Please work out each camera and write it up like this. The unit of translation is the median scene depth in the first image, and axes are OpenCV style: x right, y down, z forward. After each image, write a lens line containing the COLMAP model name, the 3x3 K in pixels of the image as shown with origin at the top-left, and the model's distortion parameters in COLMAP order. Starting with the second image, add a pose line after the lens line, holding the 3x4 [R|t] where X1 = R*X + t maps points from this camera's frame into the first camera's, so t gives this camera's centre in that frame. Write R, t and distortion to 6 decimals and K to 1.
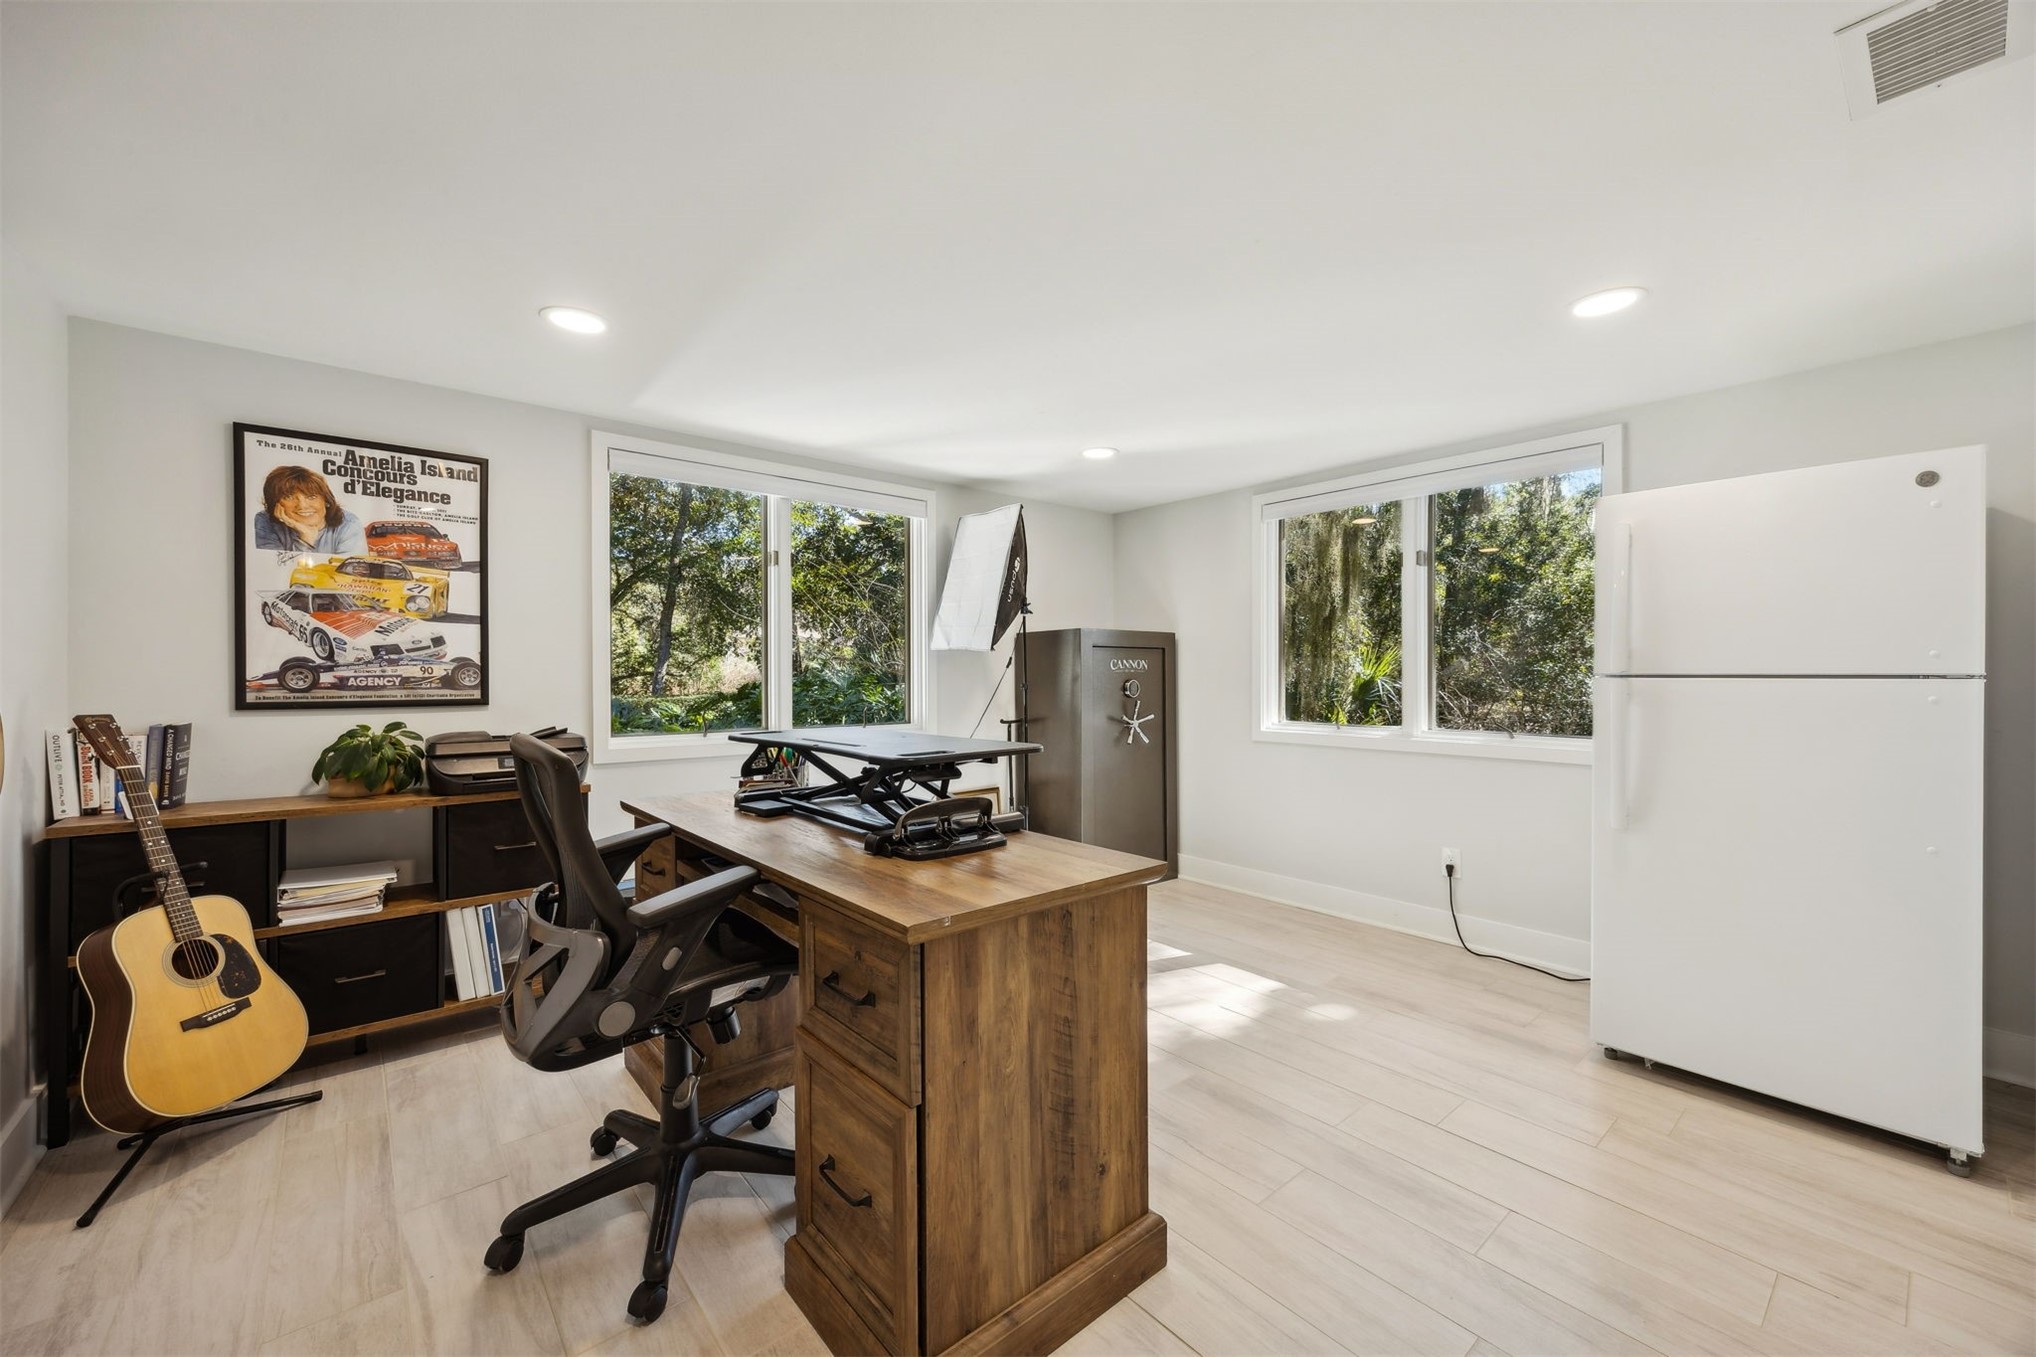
lens RADIAL K [[788.2, 0, 1018.7], [0, 788.2, 676.7], [0, 0, 1]] dist [-0.011546, -0.000232]
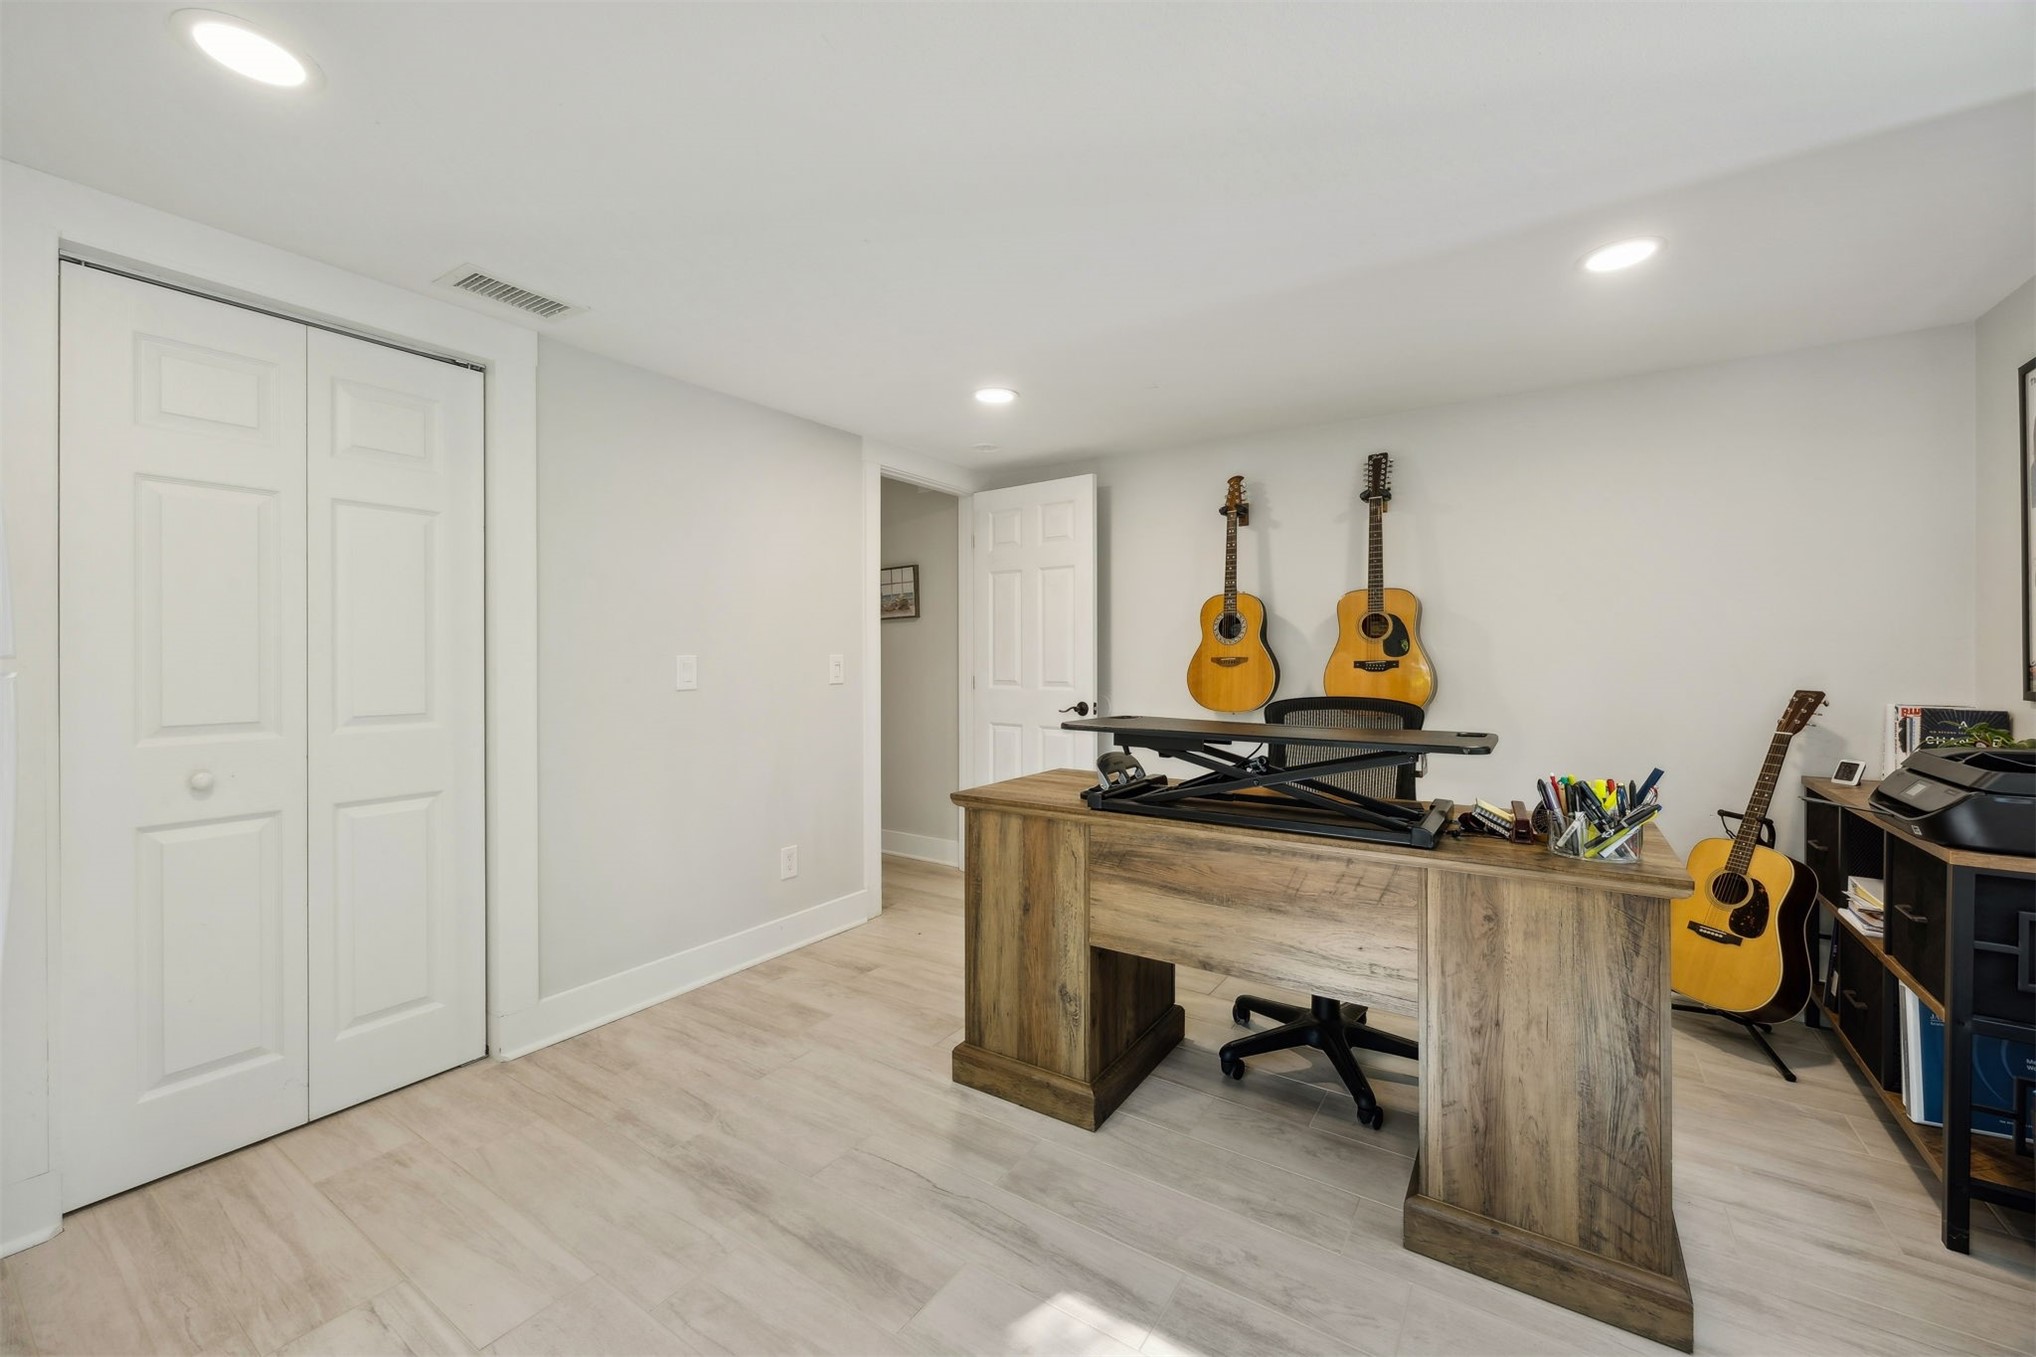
lens RADIAL K [[788.2, 0, 1017.6], [0, 788.2, 666.5], [0, 0, 1]] dist [-0.011546, -0.000232]
pose [[-0.965386, 0.006020, -0.260756, 0.343361], [0.003334, 0.999937, 0.010742, -0.005011], [0.260804, 0.009500, -0.965345, 1.842185]]
